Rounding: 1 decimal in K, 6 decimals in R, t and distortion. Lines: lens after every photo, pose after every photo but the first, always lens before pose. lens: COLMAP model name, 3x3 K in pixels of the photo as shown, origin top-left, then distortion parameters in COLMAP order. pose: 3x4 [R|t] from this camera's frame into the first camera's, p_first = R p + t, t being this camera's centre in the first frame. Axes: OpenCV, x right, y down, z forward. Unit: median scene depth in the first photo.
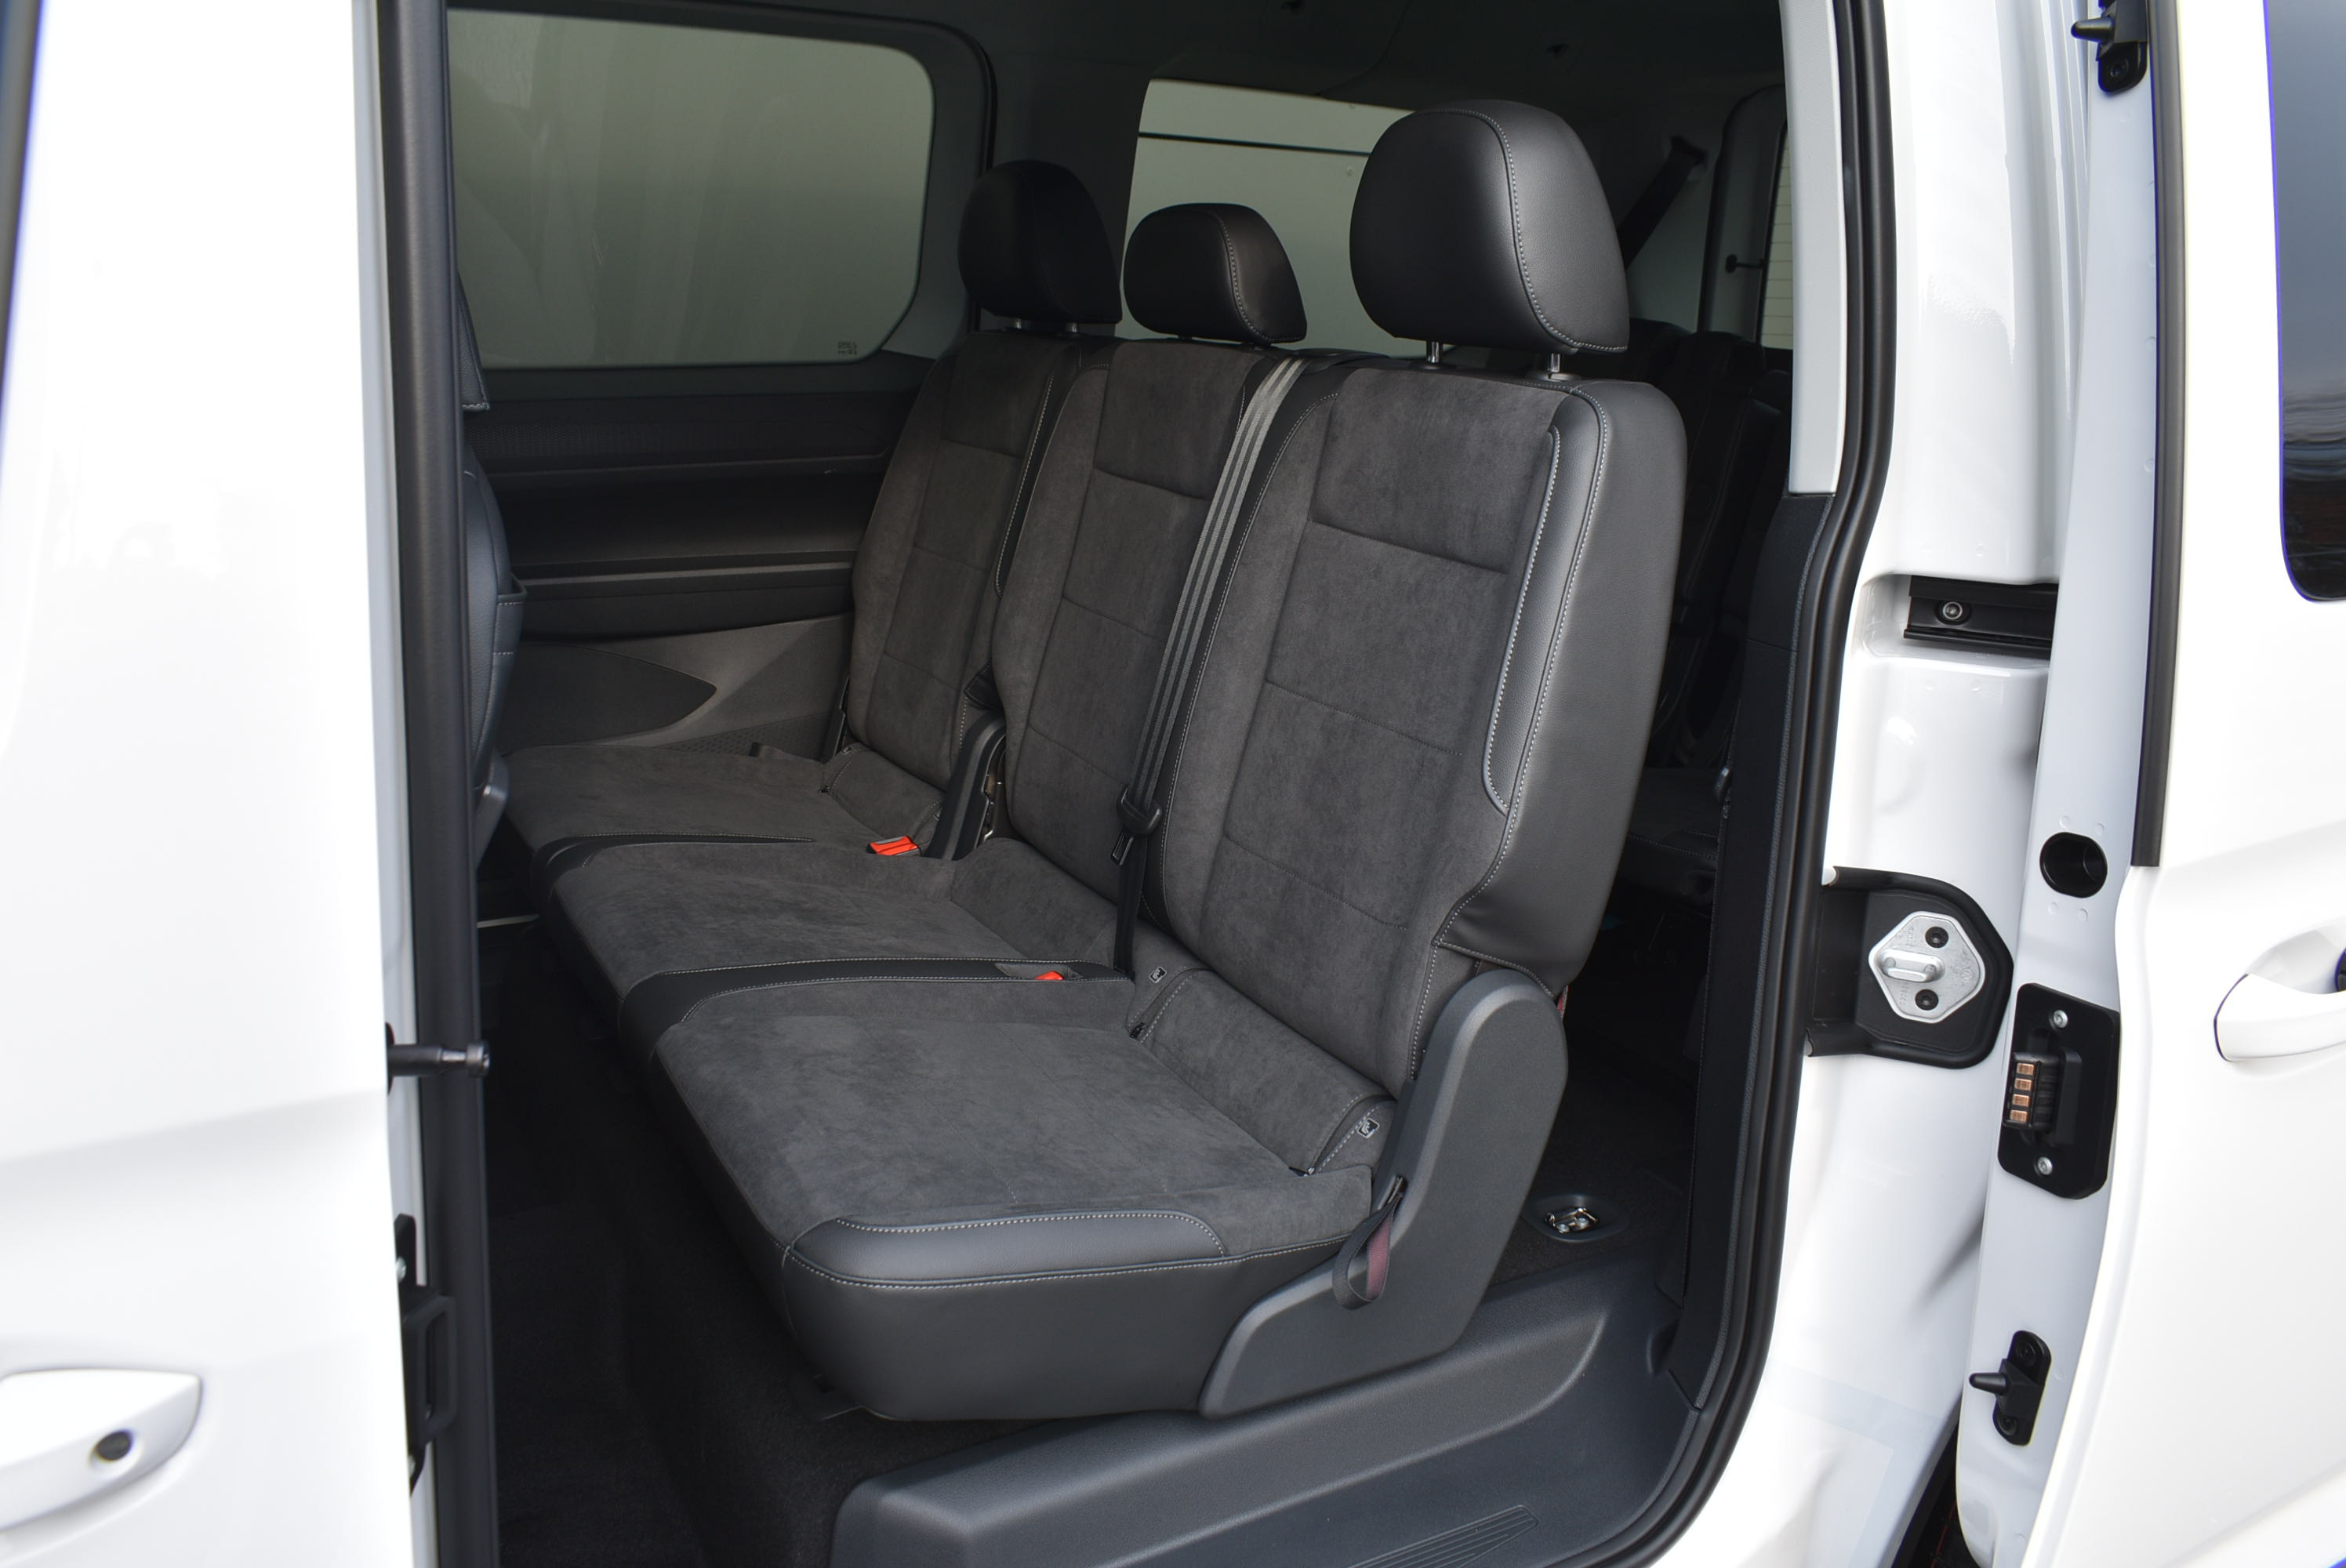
lens RADIAL K [[1853.8, 0, 1173.6], [0, 1853.8, 787.2], [0, 0, 1]] dist [-0.014302, -0.006600]
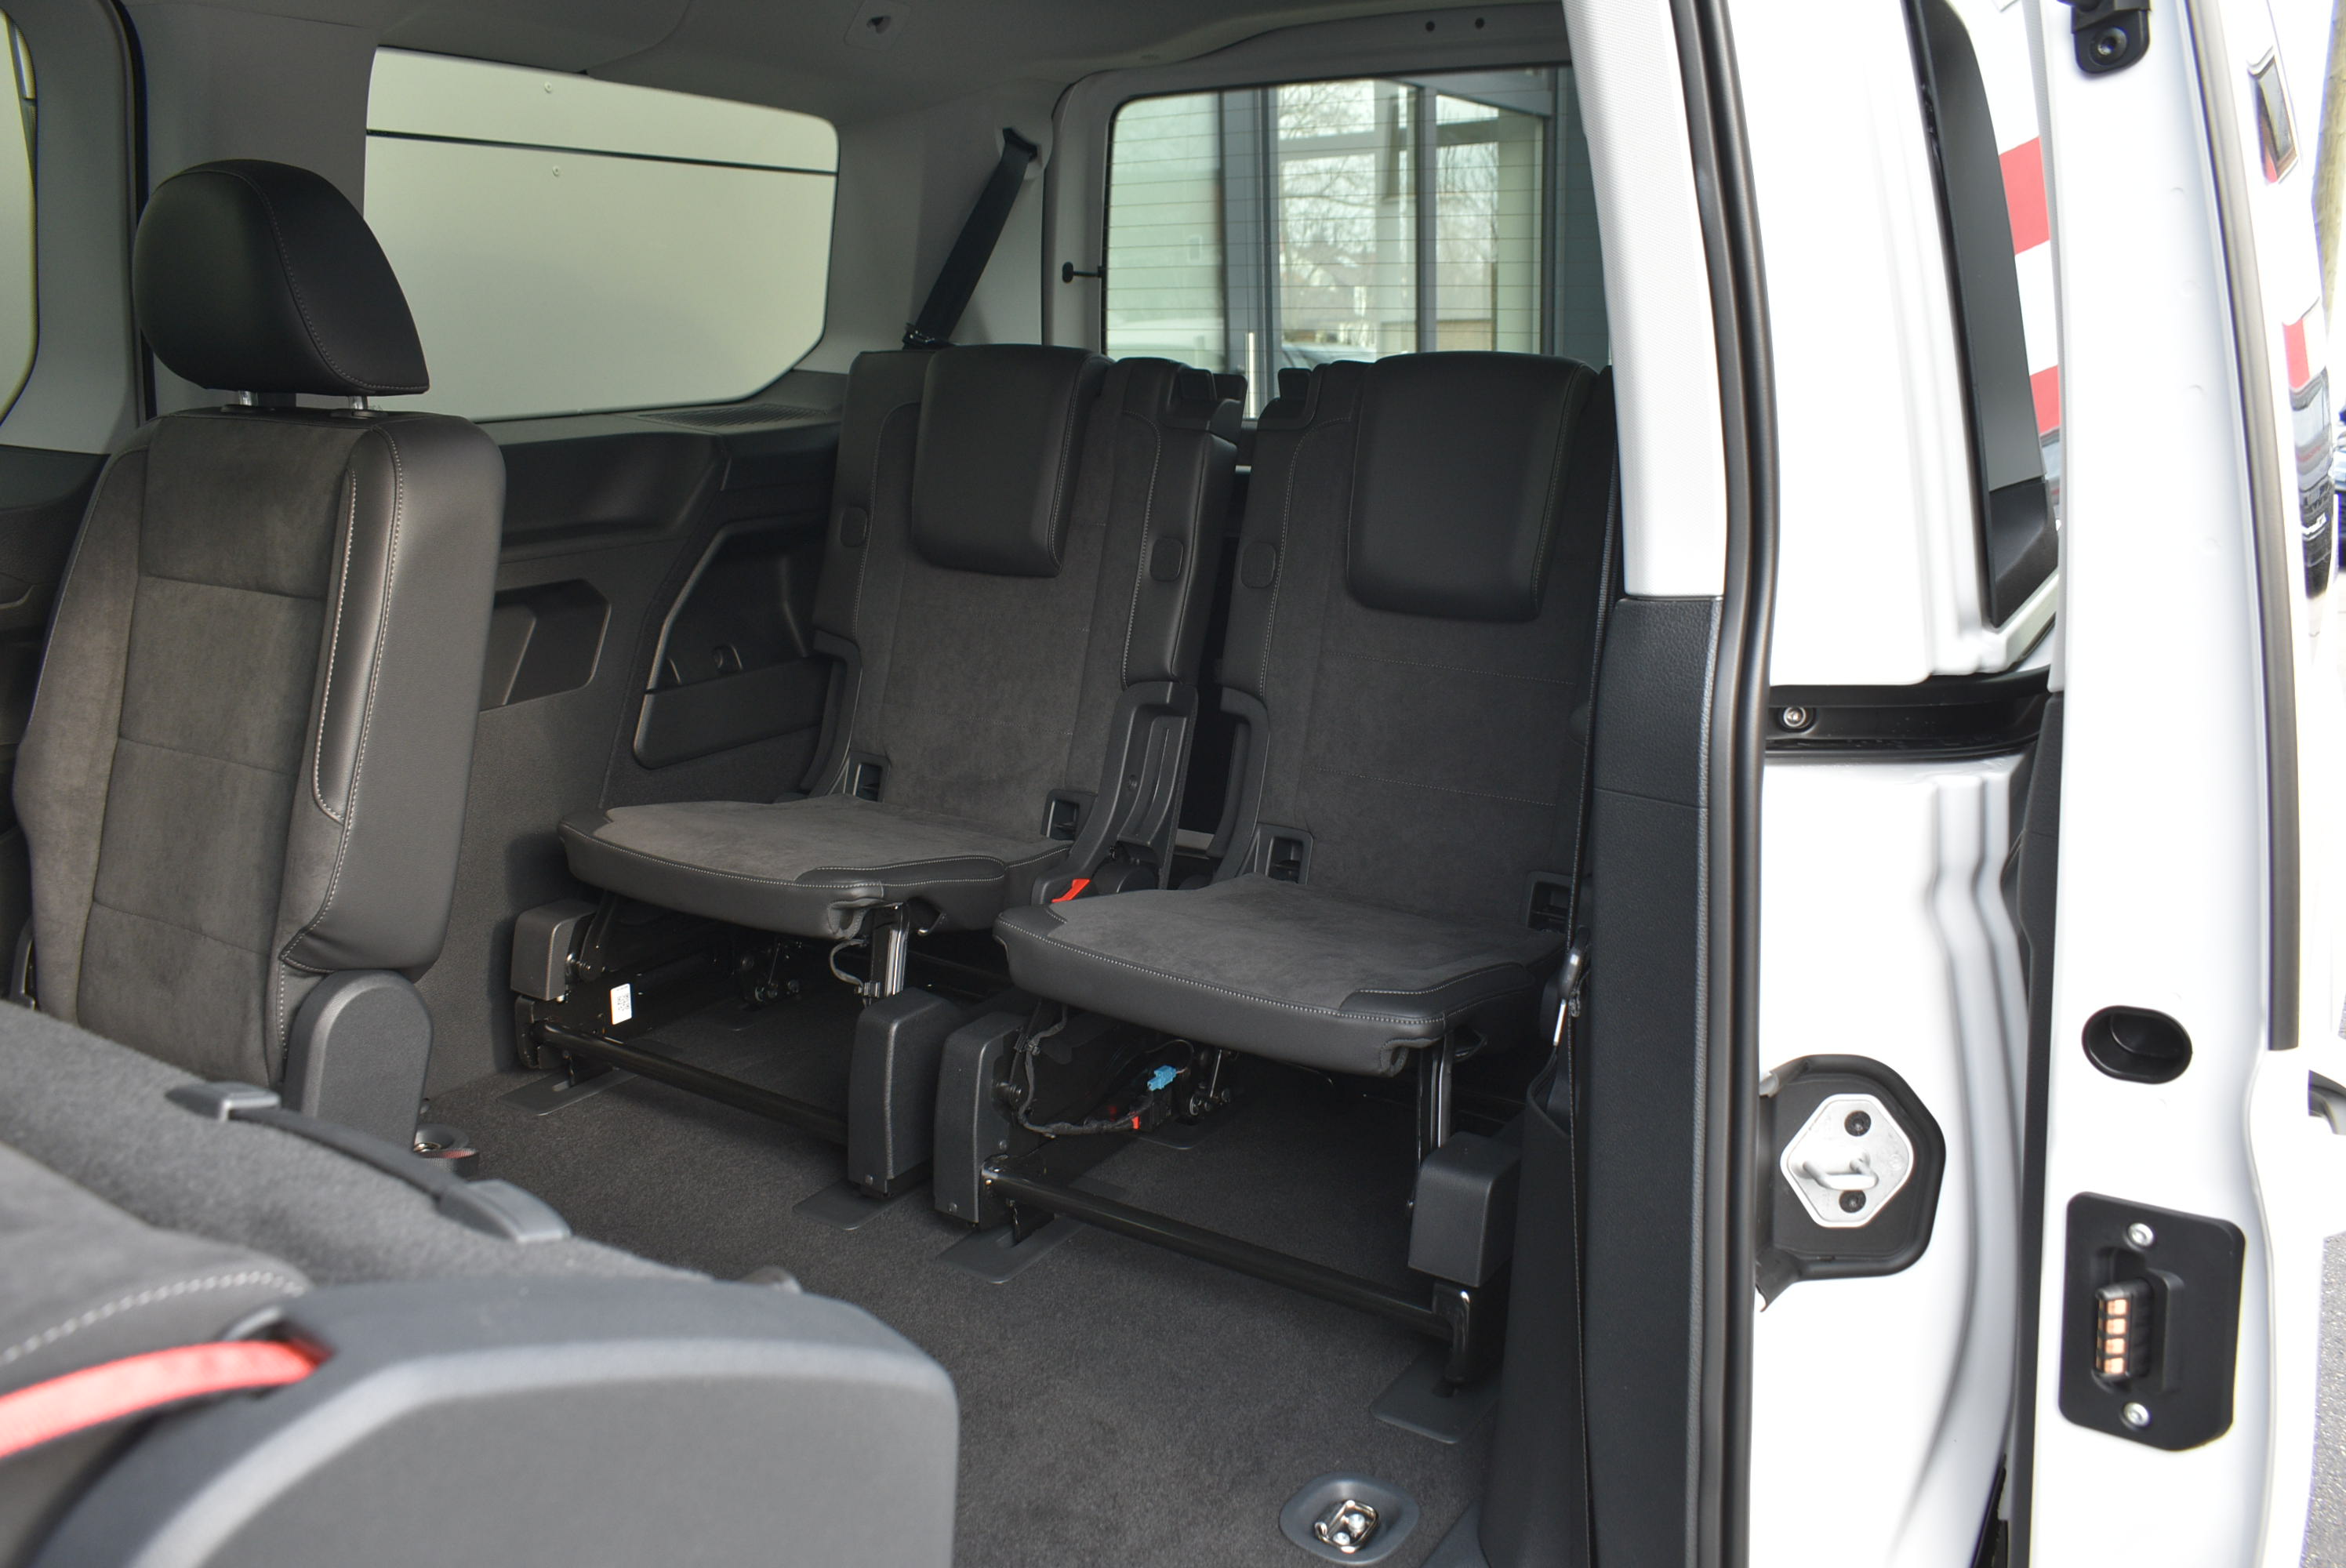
lens RADIAL K [[1853.8, 0, 1173.8], [0, 1853.8, 775.0], [0, 0, 1]] dist [-0.014302, -0.006600]
pose [[0.878537, -0.150988, 0.453184, -0.187239], [0.152455, 0.987741, 0.033539, -0.138429], [-0.452692, 0.039625, 0.890786, 0.403702]]
